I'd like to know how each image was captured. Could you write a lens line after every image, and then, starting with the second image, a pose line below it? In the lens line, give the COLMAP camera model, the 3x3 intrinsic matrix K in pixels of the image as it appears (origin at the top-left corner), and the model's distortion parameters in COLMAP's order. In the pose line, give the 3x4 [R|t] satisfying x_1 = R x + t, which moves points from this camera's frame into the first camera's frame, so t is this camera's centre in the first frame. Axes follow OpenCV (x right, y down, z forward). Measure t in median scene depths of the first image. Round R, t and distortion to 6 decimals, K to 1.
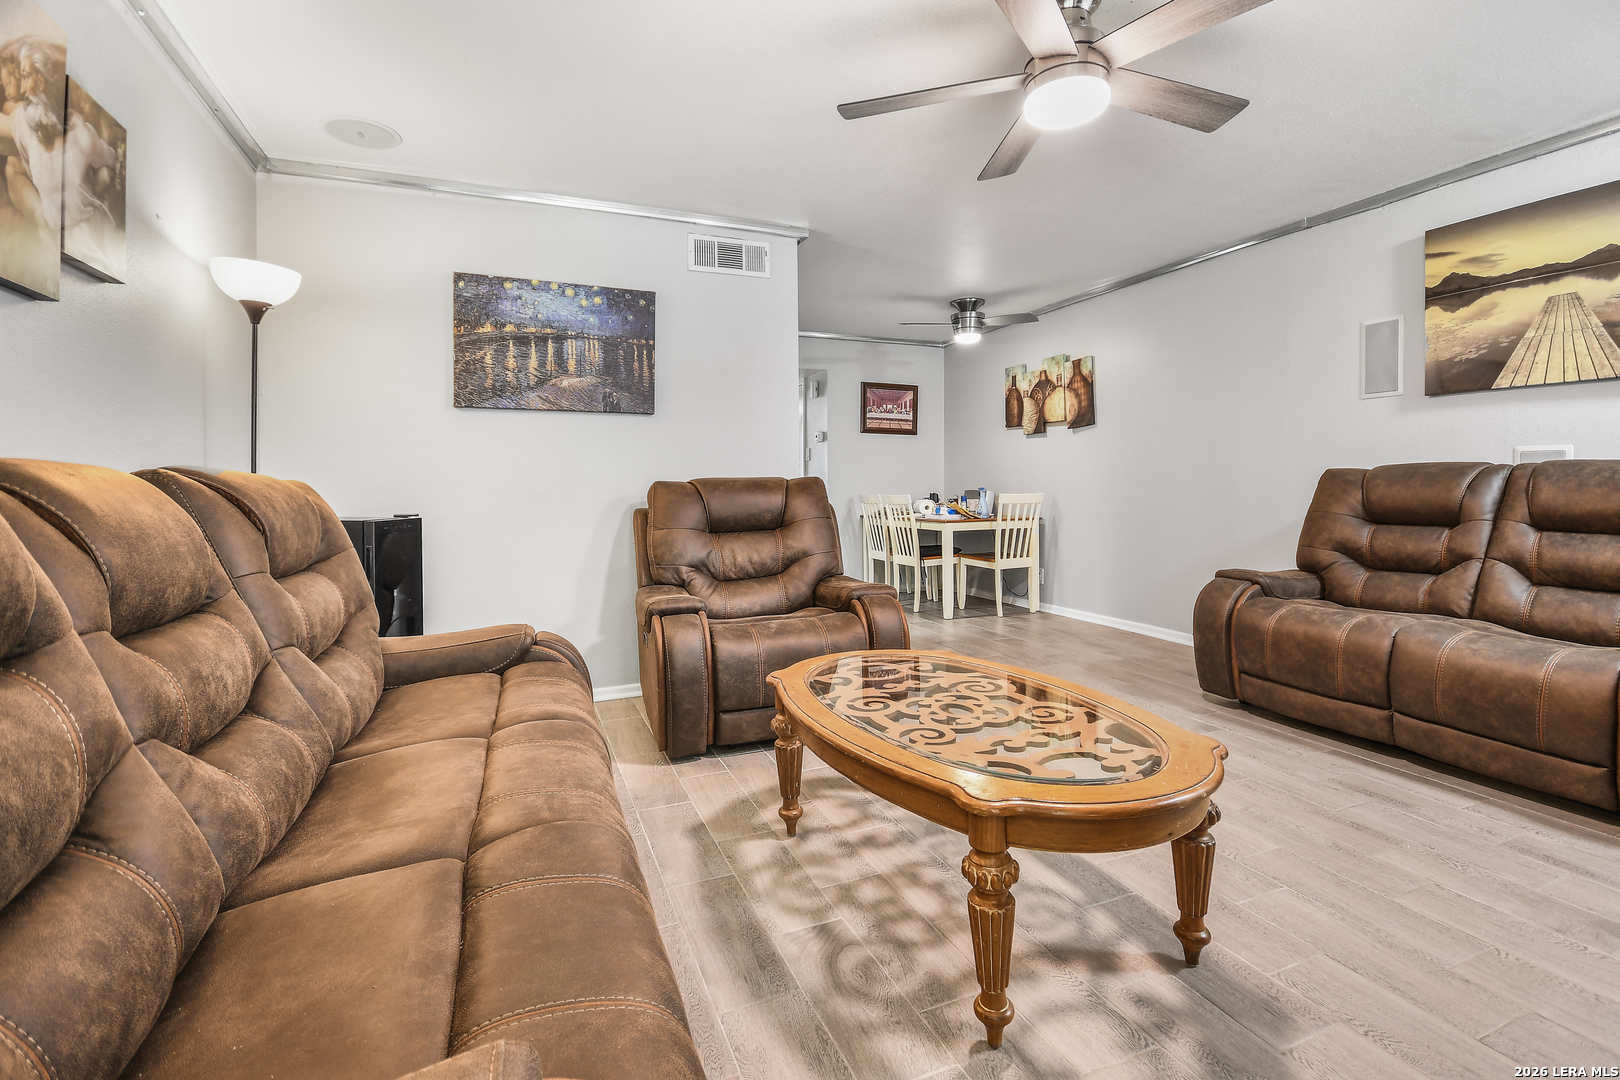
lens RADIAL K [[735.3, 0, 803.4], [0, 735.3, 488.0], [0, 0, 1]] dist [-0.003743, -0.003084]
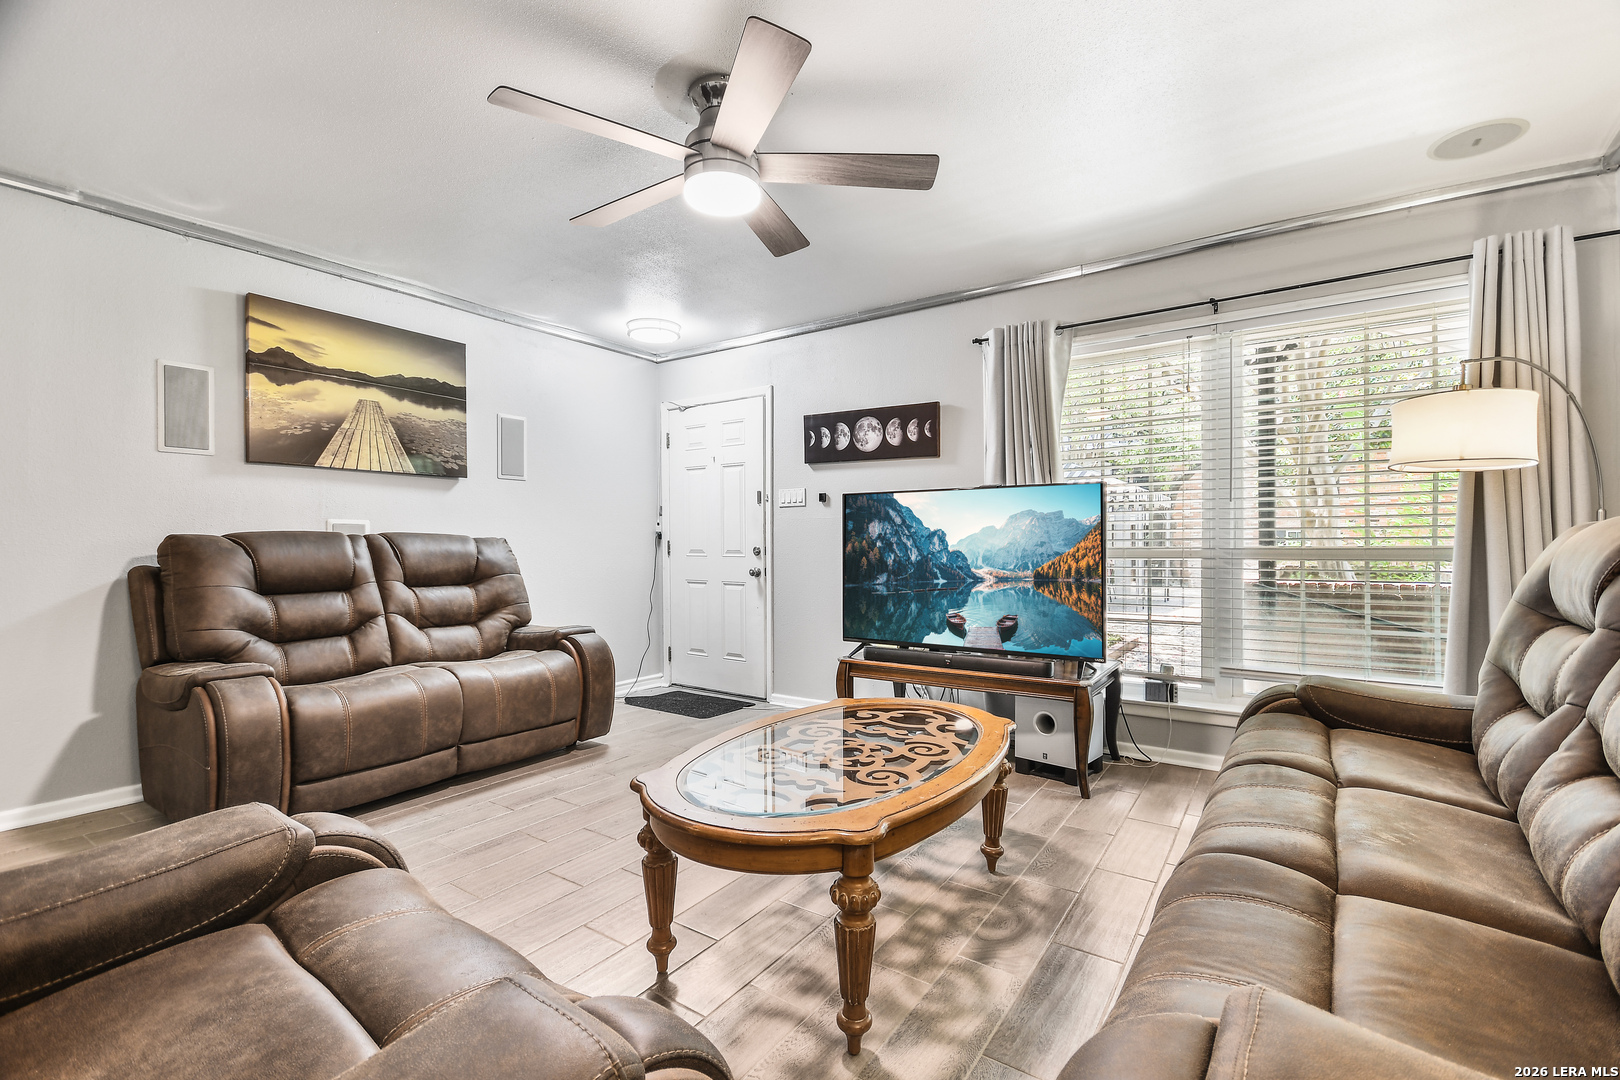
lens RADIAL K [[735.3, 0, 813.5], [0, 735.3, 544.4], [0, 0, 1]] dist [-0.003743, -0.003084]
pose [[-0.568149, 0.007882, 0.822888, -0.419663], [0.015042, 0.999887, 0.000808, -0.006290], [-0.822788, 0.012837, -0.568203, 1.048647]]
